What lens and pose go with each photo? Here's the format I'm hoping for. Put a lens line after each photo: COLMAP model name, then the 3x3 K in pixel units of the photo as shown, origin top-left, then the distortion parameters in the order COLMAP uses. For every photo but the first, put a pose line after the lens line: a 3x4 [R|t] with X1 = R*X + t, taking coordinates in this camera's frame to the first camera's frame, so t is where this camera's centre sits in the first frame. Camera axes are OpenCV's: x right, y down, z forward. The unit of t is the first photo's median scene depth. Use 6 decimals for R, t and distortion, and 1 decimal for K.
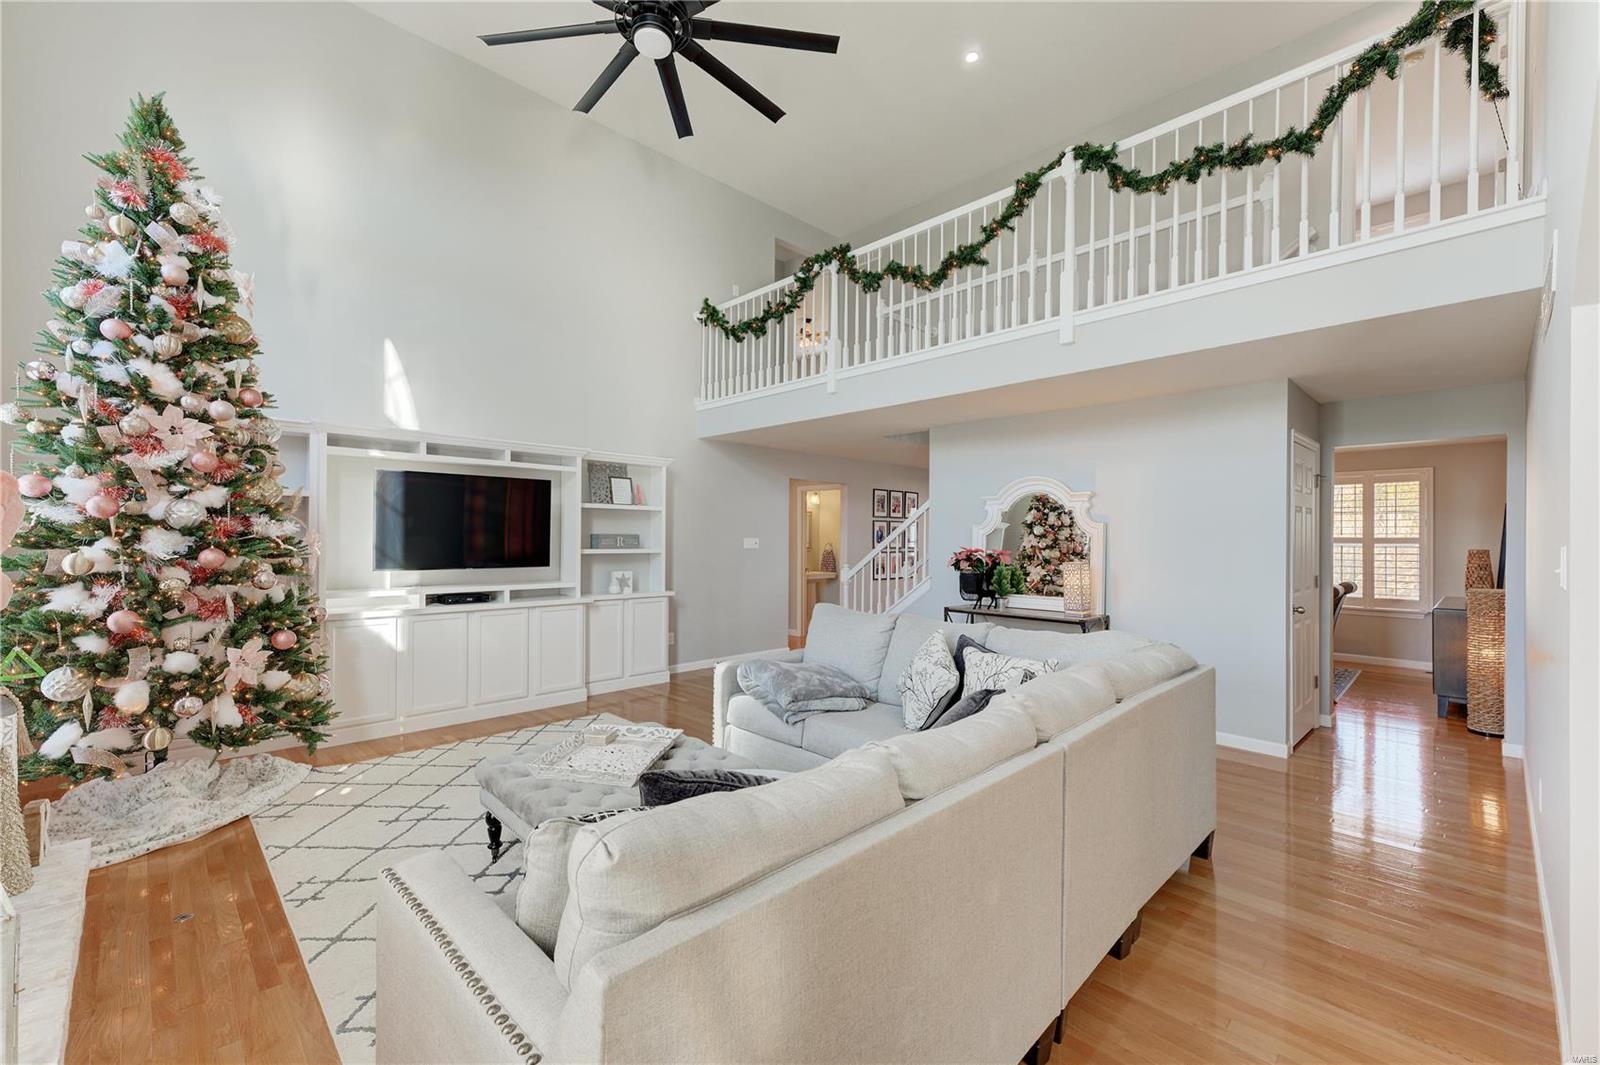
lens RADIAL K [[659.6, 0, 800.0], [0, 659.6, 532.5], [0, 0, 1]] dist [0.022739, 0.000078]
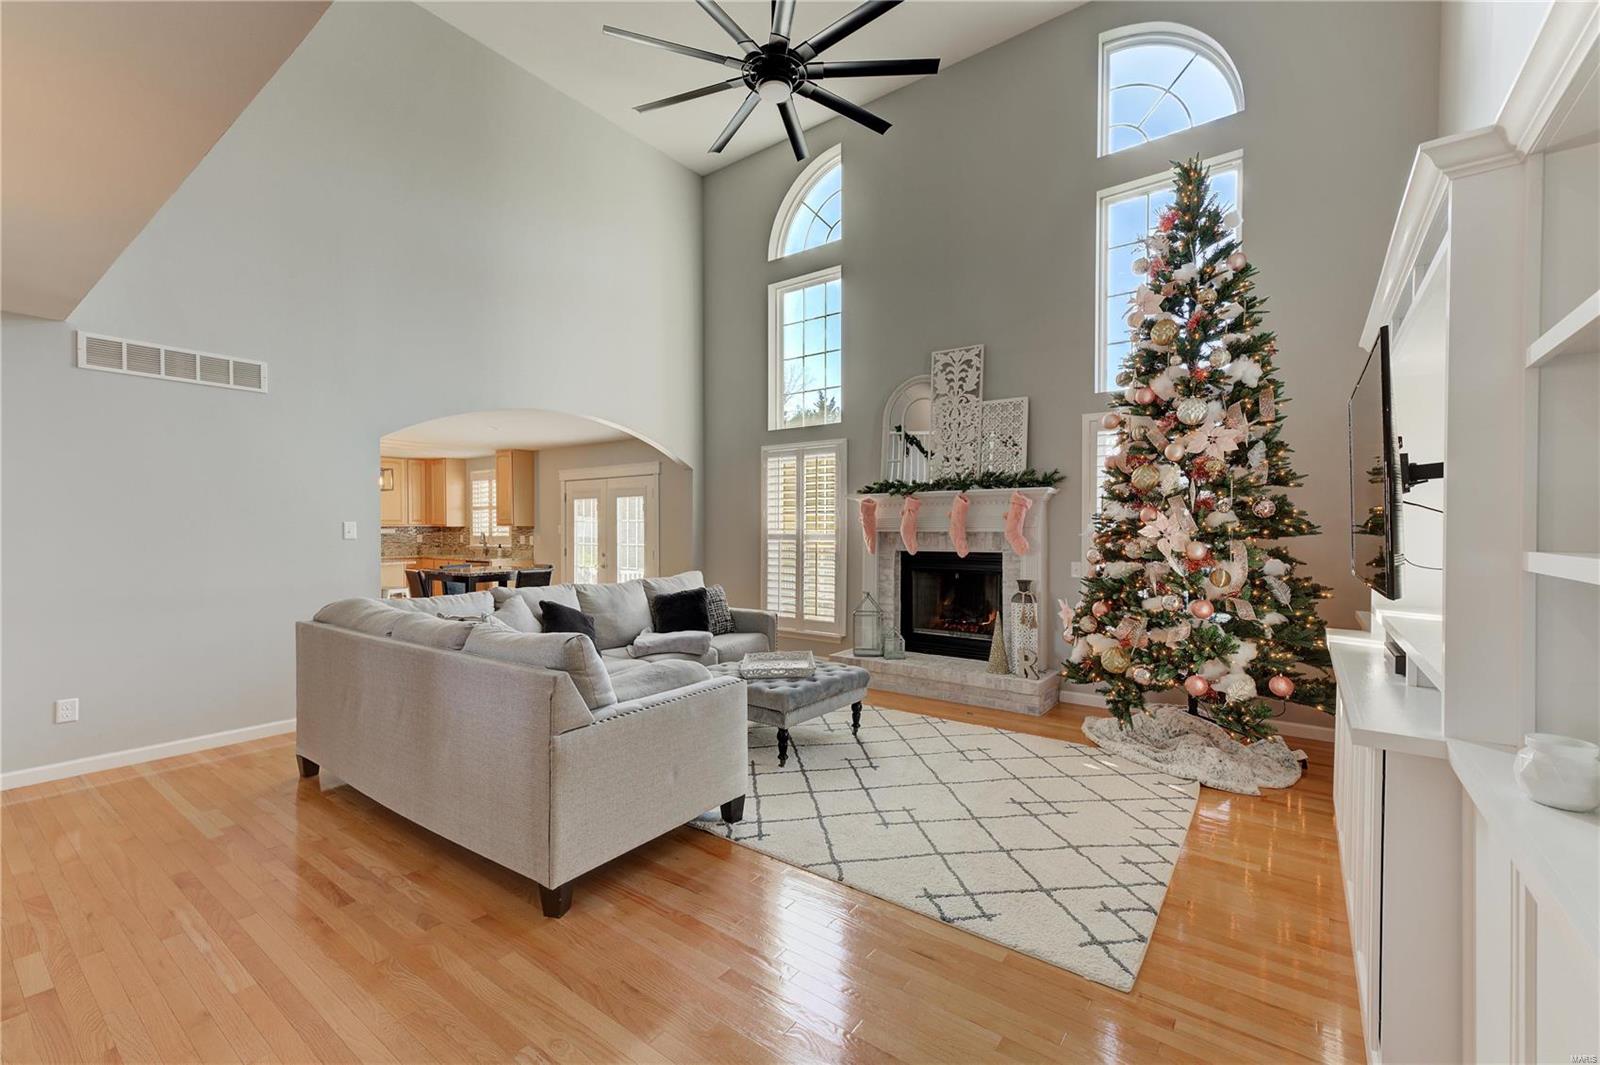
lens RADIAL K [[659.6, 0, 800.0], [0, 659.6, 532.5], [0, 0, 1]] dist [0.022739, 0.000078]
pose [[-0.986173, -0.001215, -0.165715, -0.056172], [-0.000843, 0.999997, -0.002313, 0.023780], [0.165718, -0.002141, -0.986171, 1.610978]]
